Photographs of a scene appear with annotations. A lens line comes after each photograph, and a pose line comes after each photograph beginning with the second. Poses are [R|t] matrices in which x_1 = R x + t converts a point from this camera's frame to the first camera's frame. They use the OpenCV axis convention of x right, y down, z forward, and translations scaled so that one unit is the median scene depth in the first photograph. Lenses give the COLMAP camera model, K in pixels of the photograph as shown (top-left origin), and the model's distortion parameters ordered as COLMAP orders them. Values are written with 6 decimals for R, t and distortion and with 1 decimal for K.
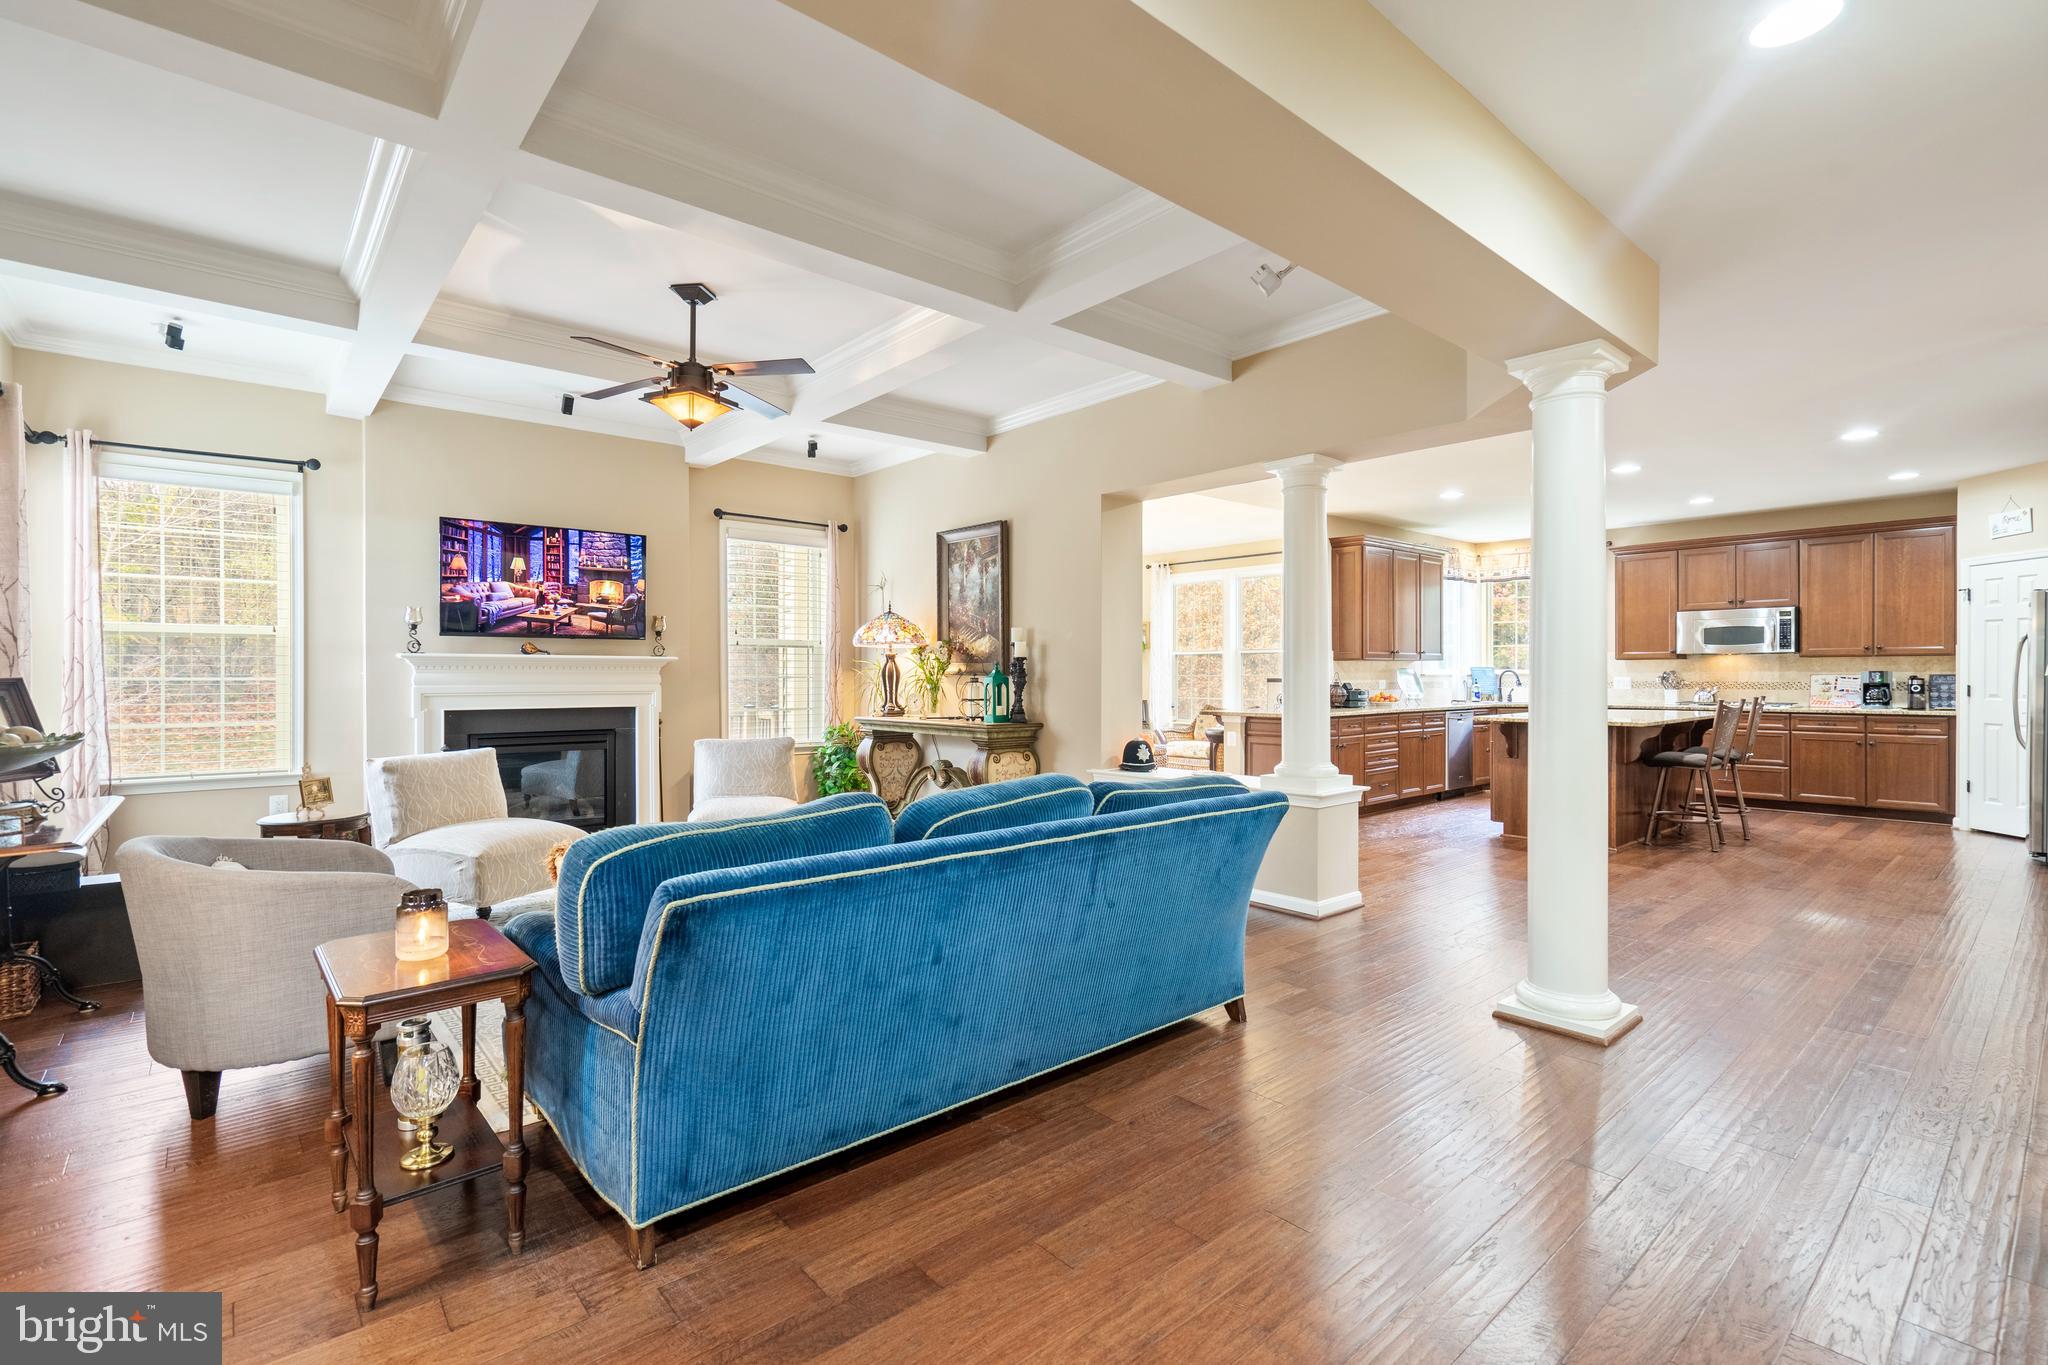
lens RADIAL K [[928.6, 0, 1011.5], [0, 928.6, 681.6], [0, 0, 1]] dist [-0.007343, 0.004084]
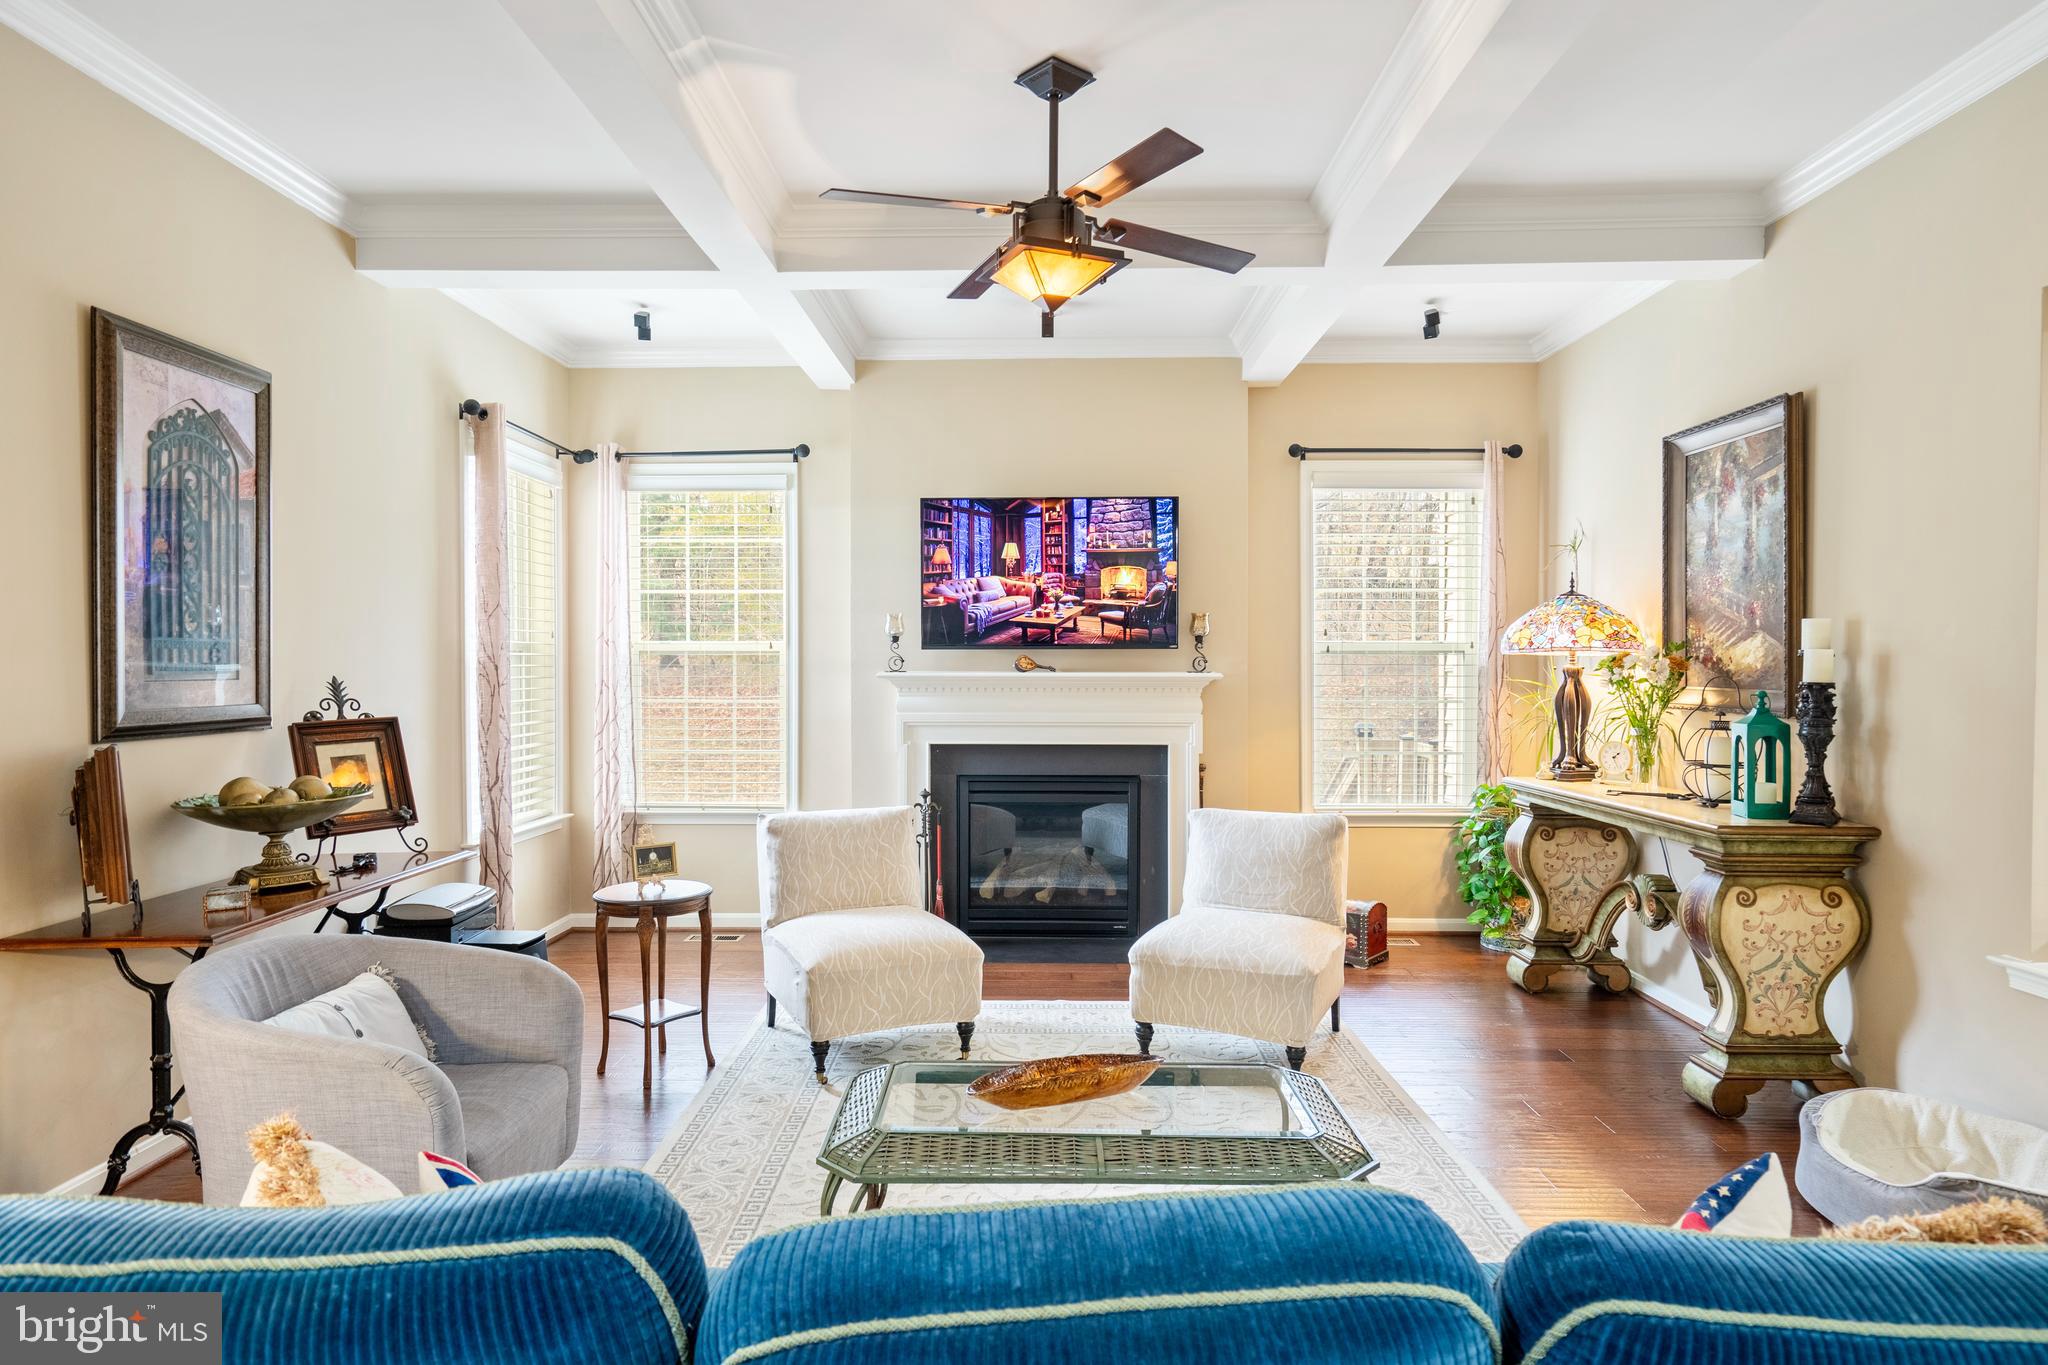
lens RADIAL K [[1164.5, 0, 1018.8], [0, 1164.5, 690.0], [0, 0, 1]] dist [0.004058, 0.002731]
pose [[0.749638, 0.014337, -0.661693, 0.094642], [-0.005244, 0.999863, 0.015724, -0.029168], [0.661828, -0.008318, 0.749610, 0.292162]]
